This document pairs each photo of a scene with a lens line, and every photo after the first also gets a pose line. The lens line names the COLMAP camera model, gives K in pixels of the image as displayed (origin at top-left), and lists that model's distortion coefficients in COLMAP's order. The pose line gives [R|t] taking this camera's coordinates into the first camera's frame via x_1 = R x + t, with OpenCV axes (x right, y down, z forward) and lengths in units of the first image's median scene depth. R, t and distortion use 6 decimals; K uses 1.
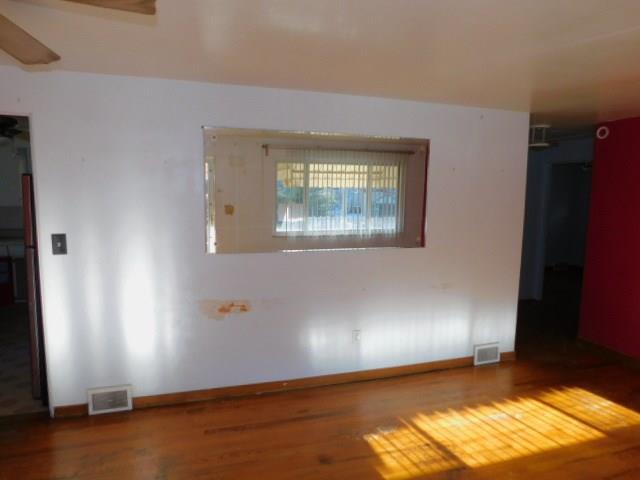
lens RADIAL K [[425.5, 0, 321.2], [0, 425.5, 240.3], [0, 0, 1]] dist [-0.036183, 0.033766]
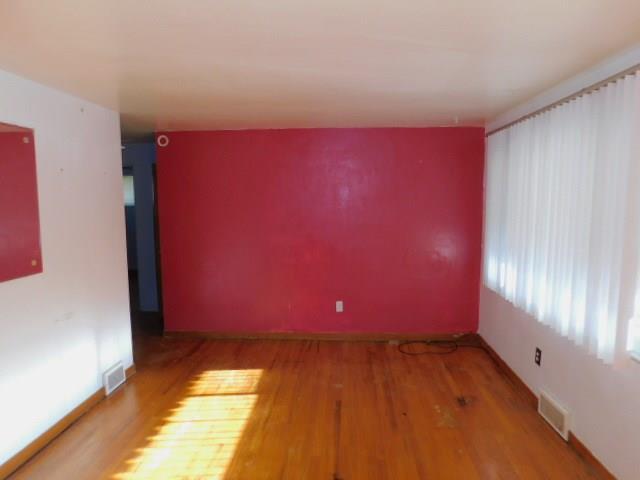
lens RADIAL K [[425.5, 0, 318.8], [0, 425.5, 245.4], [0, 0, 1]] dist [-0.036183, 0.033766]
pose [[0.385995, -0.123699, 0.914170, -0.279117], [0.121577, 0.989147, 0.082510, -0.036846], [-0.914455, 0.079293, 0.396844, 0.280921]]
